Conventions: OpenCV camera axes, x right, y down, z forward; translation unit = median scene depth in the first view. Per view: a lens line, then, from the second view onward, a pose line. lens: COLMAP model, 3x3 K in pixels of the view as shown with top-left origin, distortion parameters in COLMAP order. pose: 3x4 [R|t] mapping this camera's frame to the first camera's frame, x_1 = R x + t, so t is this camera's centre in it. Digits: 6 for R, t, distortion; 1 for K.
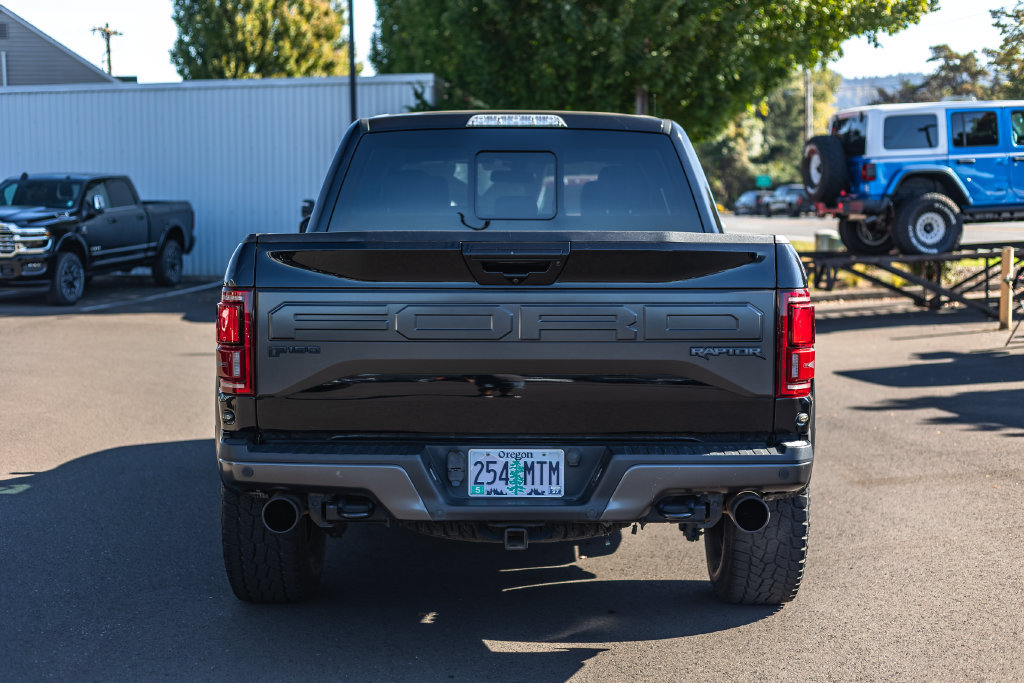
lens RADIAL K [[1463.2, 0, 516.1], [0, 1463.2, 346.4], [0, 0, 1]] dist [0.016473, 0.000000]
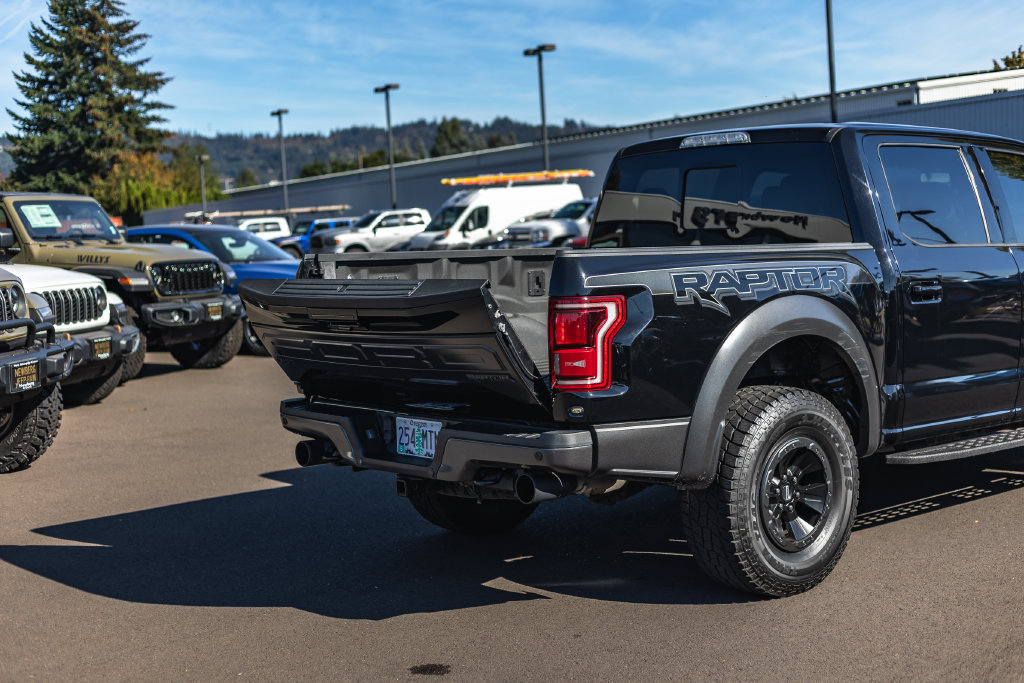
lens RADIAL K [[1463.2, 0, 518.2], [0, 1463.2, 345.3], [0, 0, 1]] dist [0.016473, 0.000000]
pose [[0.656468, 0.035261, -0.753529, 1.021571], [-0.028713, 0.999351, 0.021750, -0.025233], [0.753807, 0.007358, 0.657055, 0.220887]]
